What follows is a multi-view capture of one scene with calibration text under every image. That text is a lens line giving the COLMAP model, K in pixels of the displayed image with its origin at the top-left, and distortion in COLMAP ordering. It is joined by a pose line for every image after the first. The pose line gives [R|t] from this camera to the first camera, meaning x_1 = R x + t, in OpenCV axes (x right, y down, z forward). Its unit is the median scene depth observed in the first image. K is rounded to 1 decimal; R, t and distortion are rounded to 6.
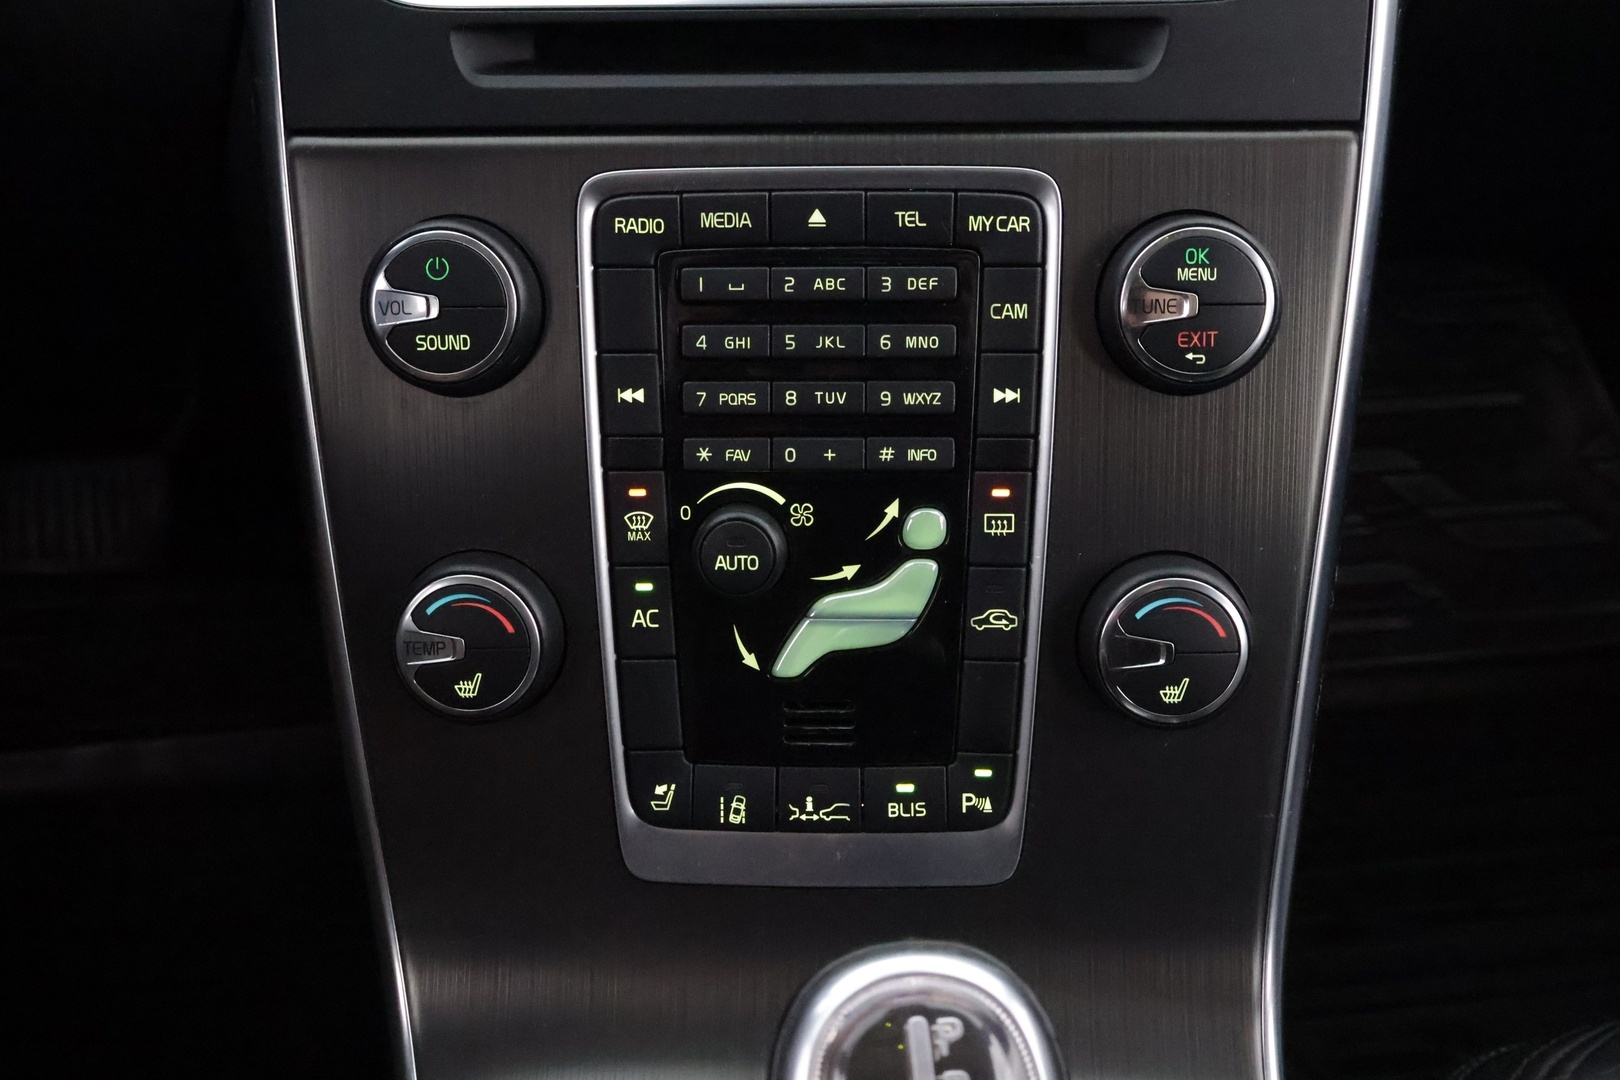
lens RADIAL K [[1654.4, 0, 815.6], [0, 1654.4, 549.8], [0, 0, 1]] dist [0.004413, 0.000000]
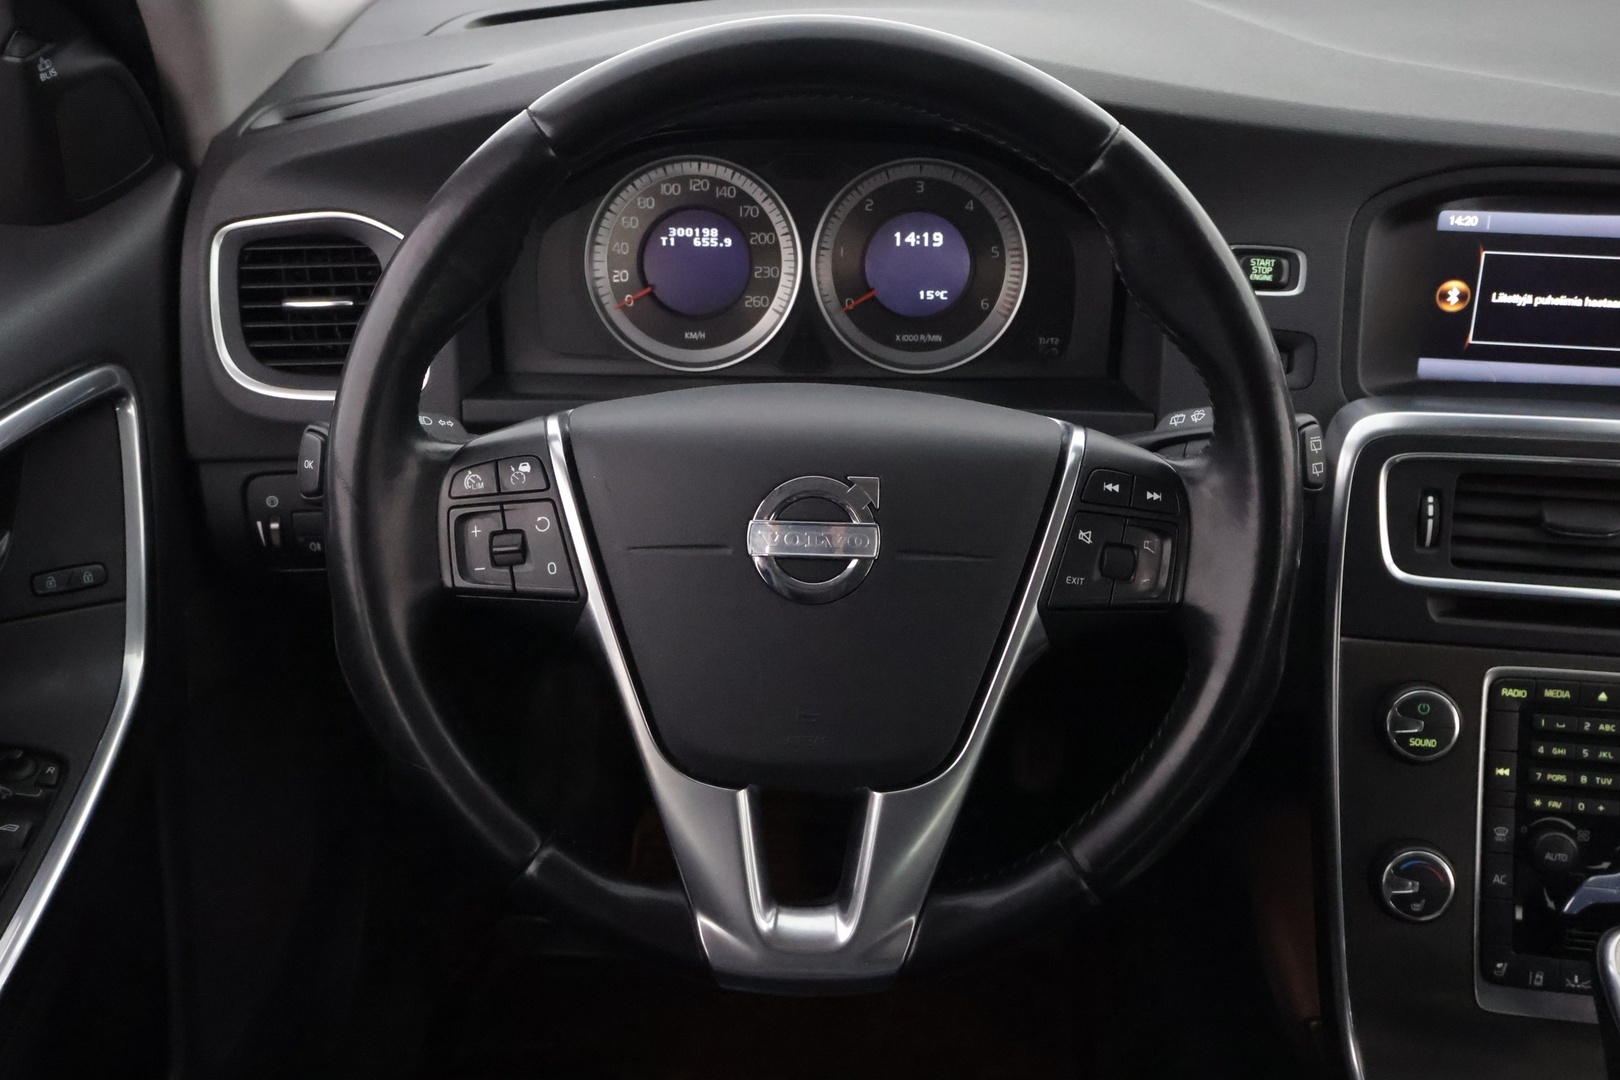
lens RADIAL K [[1790.8, 0, 799.2], [0, 1790.8, 543.6], [0, 0, 1]] dist [0.003738, 0.000000]
pose [[0.992698, 0.065106, -0.101546, -0.786778], [-0.077231, 0.989711, -0.120445, -0.037163], [0.092660, 0.127408, 0.987513, -1.366269]]
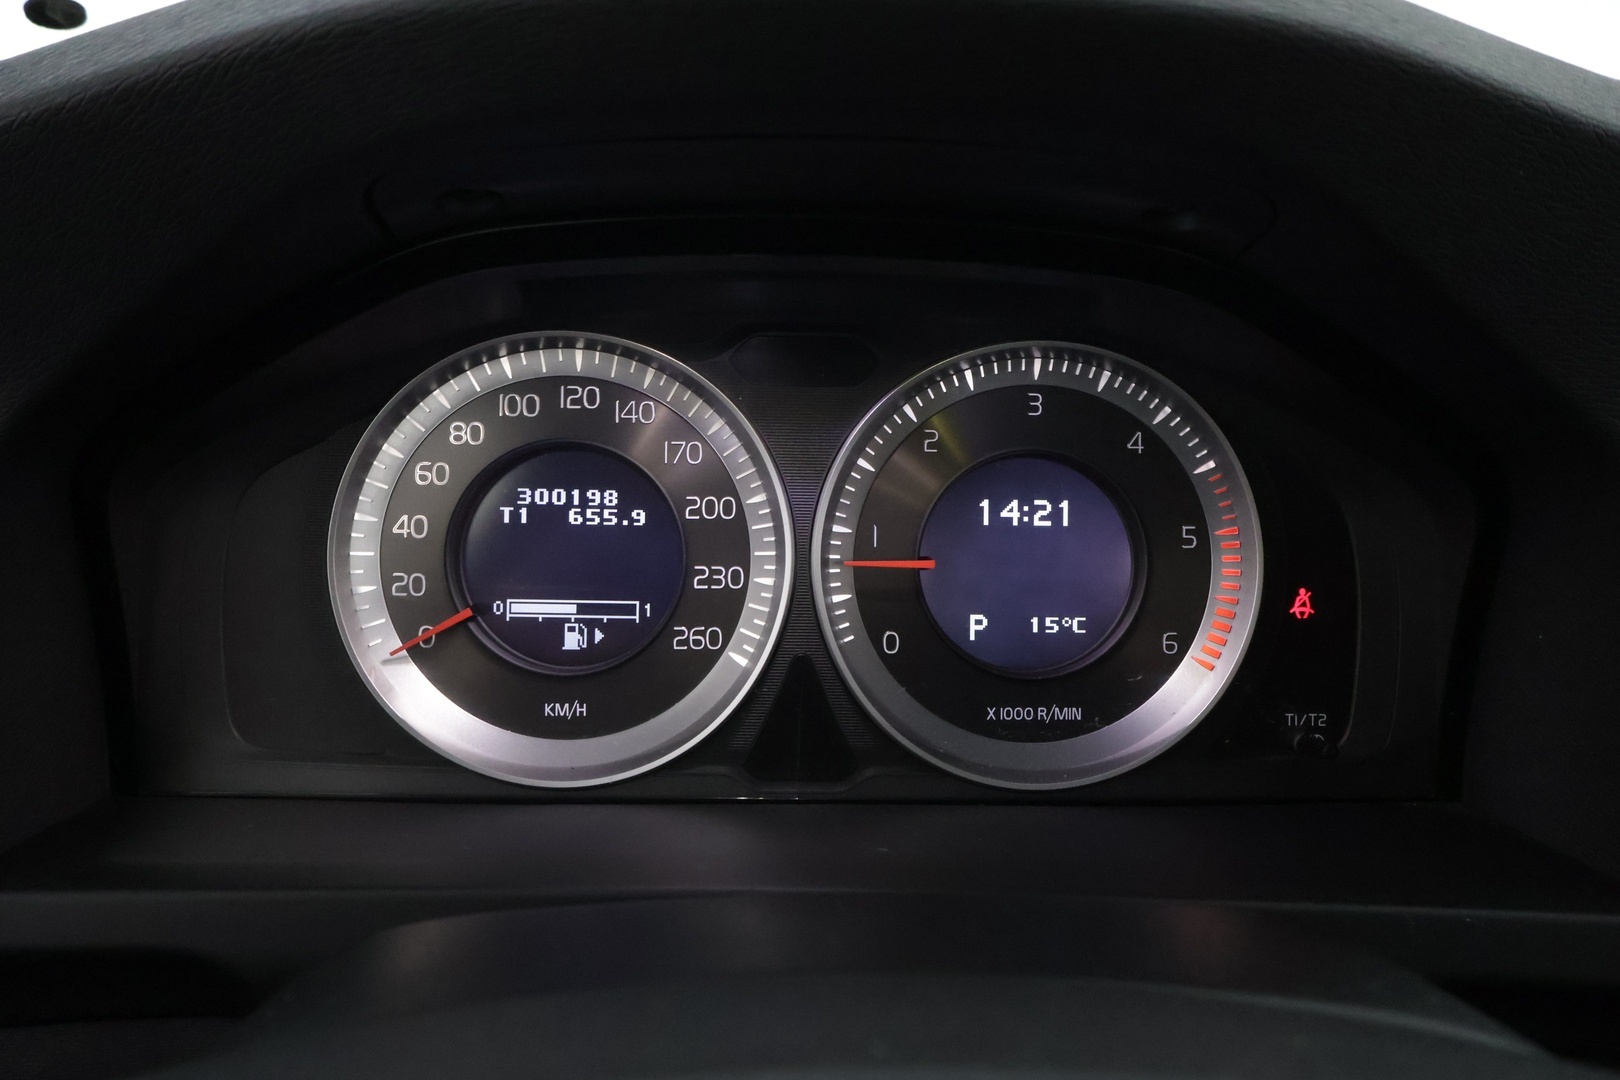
lens RADIAL K [[1353.4, 0, 817.0], [0, 1353.4, 536.0], [0, 0, 1]] dist [-0.016087, -0.003538]
pose [[0.997290, 0.046247, -0.057222, -1.004574], [-0.062530, 0.942614, -0.327976, -0.463901], [0.038770, 0.330665, 0.942951, 0.269562]]
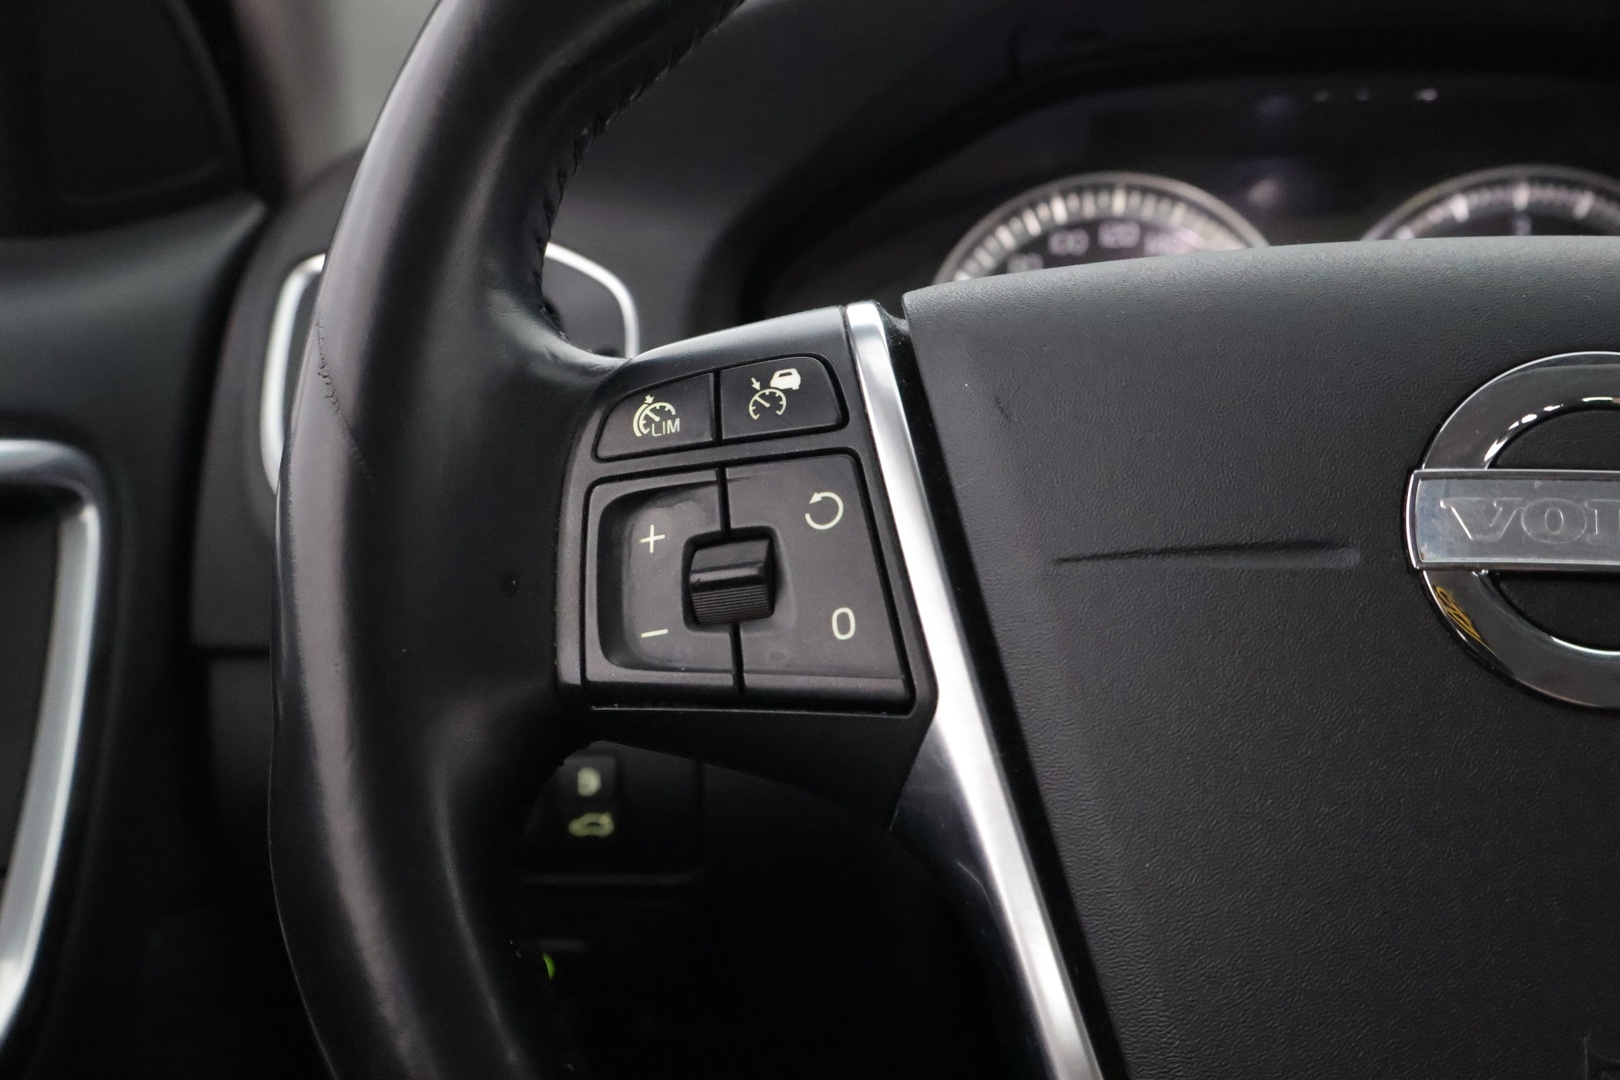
lens RADIAL K [[1897.2, 0, 818.4], [0, 1897.2, 534.6], [0, 0, 1]] dist [0.012368, 0.000000]
pose [[0.964337, 0.037239, -0.262046, -1.046187], [-0.144201, 0.904134, -0.402180, 0.046258], [0.221948, 0.425624, 0.877259, -0.216102]]
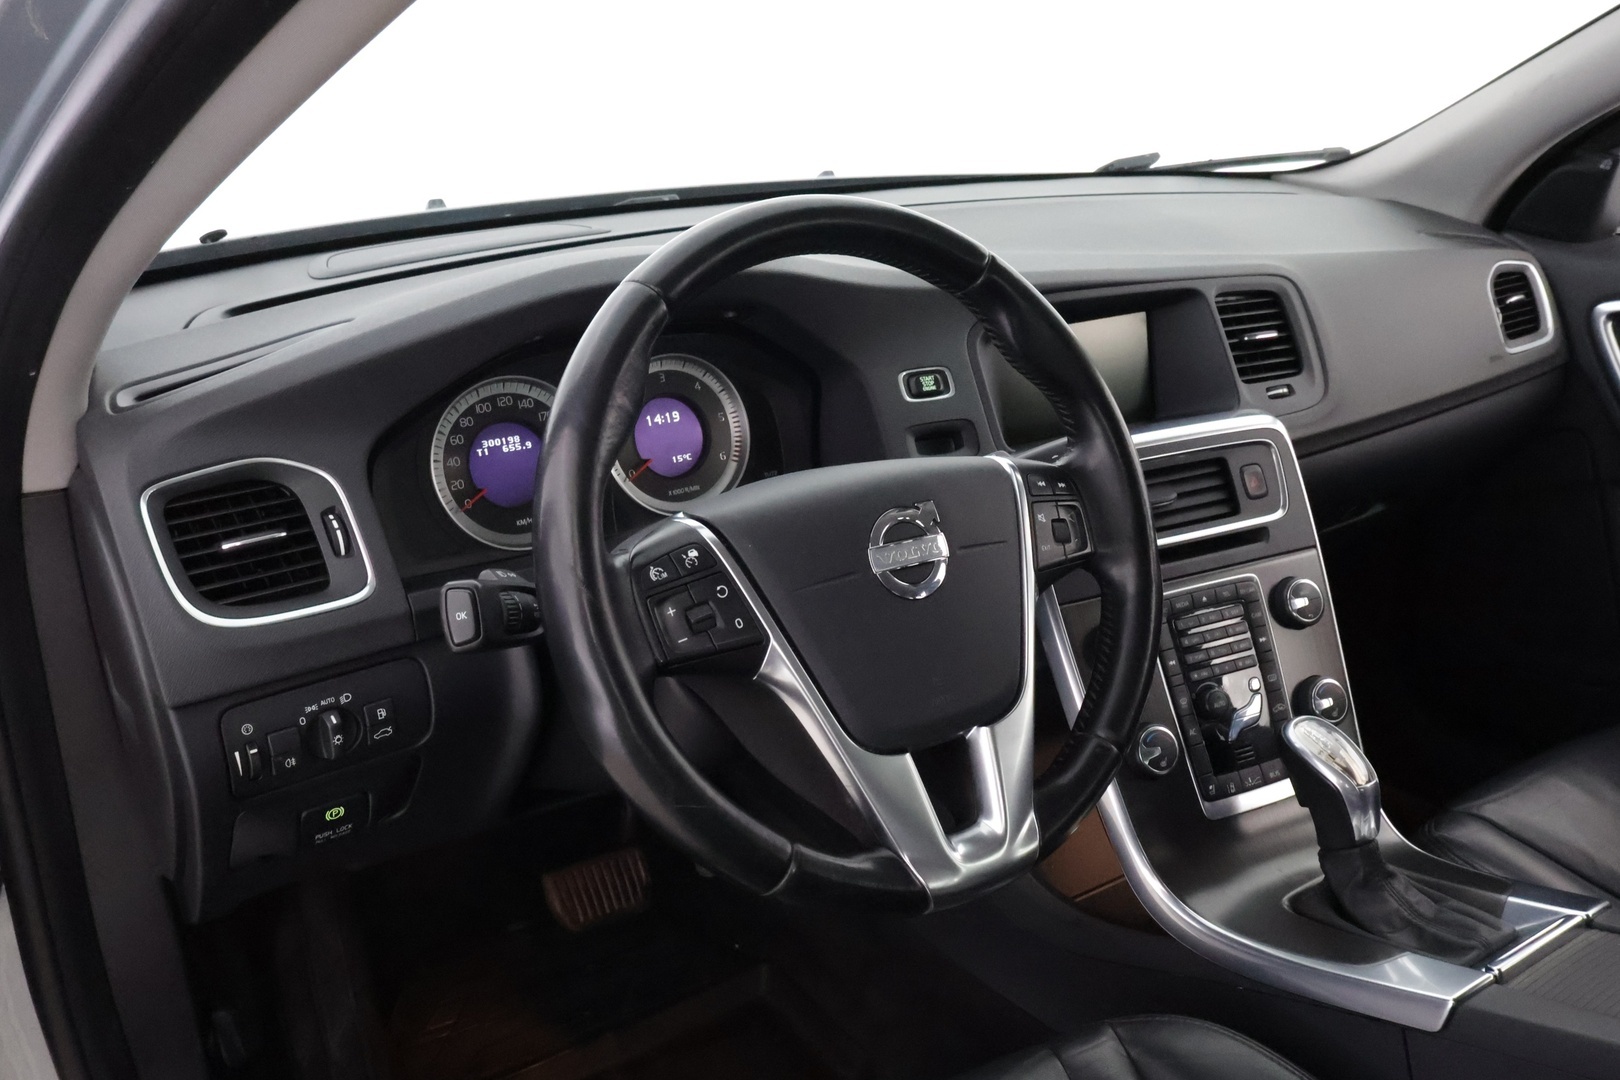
lens RADIAL K [[1495.7, 0, 814.6], [0, 1495.7, 522.4], [0, 0, 1]] dist [0.042197, 0.000000]
pose [[0.875664, -0.153833, 0.457763, -2.005774], [0.292434, 0.923262, -0.249137, 0.177174], [-0.384310, 0.352027, 0.853454, -1.306747]]
